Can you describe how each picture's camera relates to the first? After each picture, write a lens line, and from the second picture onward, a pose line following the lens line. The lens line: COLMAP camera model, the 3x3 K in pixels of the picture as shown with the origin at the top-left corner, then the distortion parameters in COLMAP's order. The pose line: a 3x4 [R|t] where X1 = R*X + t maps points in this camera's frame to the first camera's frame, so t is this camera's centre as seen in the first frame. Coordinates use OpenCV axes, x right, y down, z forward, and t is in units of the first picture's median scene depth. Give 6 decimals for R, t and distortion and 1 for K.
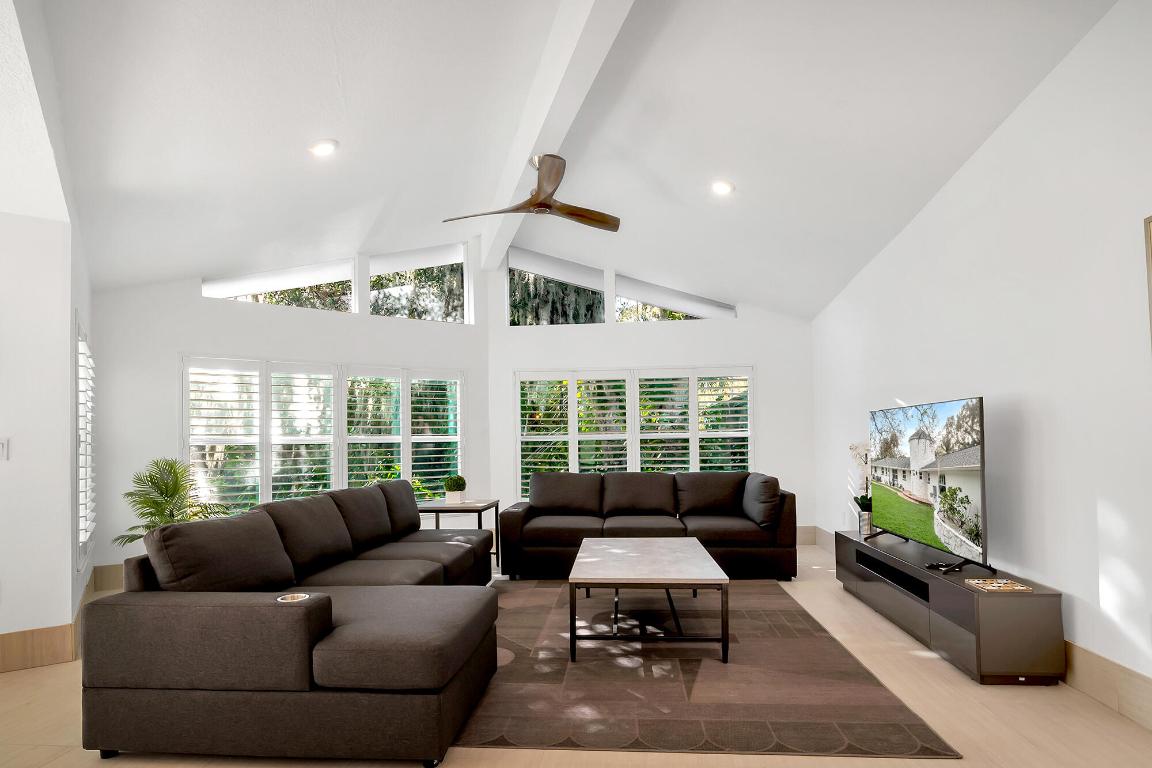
lens RADIAL K [[605.7, 0, 575.2], [0, 605.7, 441.4], [0, 0, 1]] dist [0.001060, -0.000118]
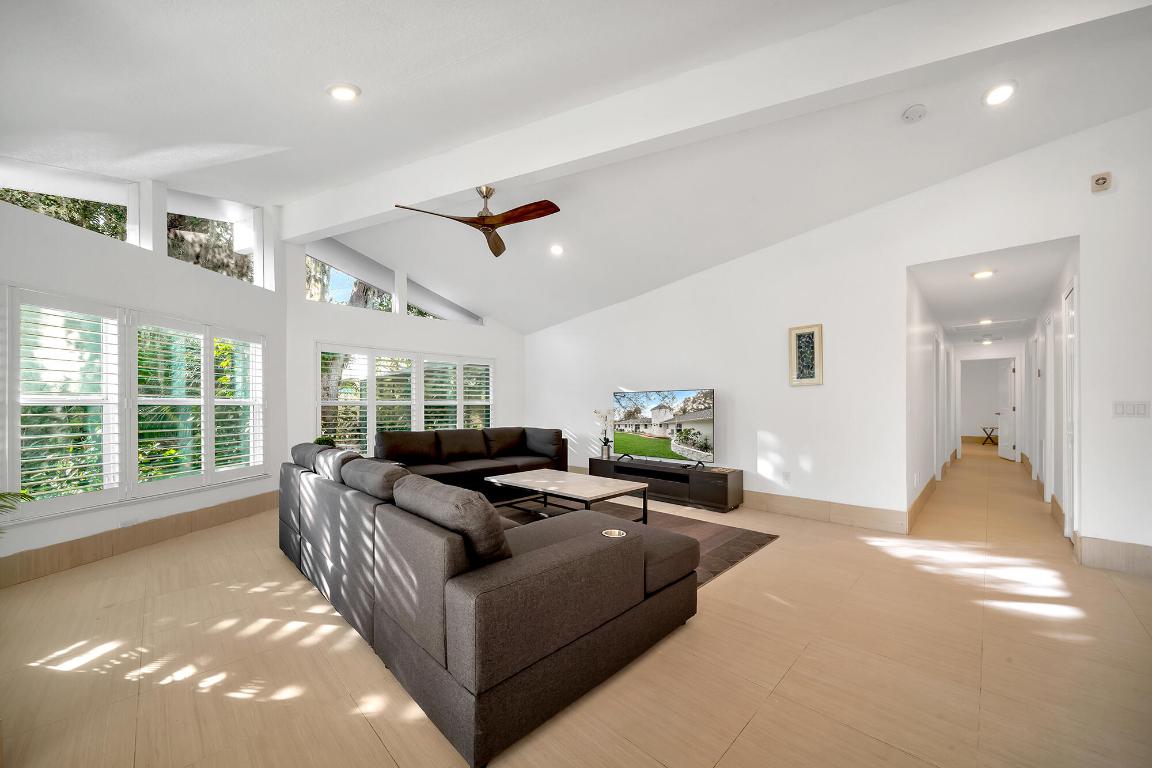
lens RADIAL K [[411.9, 0, 575.6], [0, 411.9, 399.7], [0, 0, 1]] dist [0.000158, -0.000261]
pose [[0.645670, 0.025089, 0.763205, -0.426150], [-0.006303, 0.999601, -0.027529, 0.007765], [-0.763591, 0.012964, 0.645570, 0.197717]]
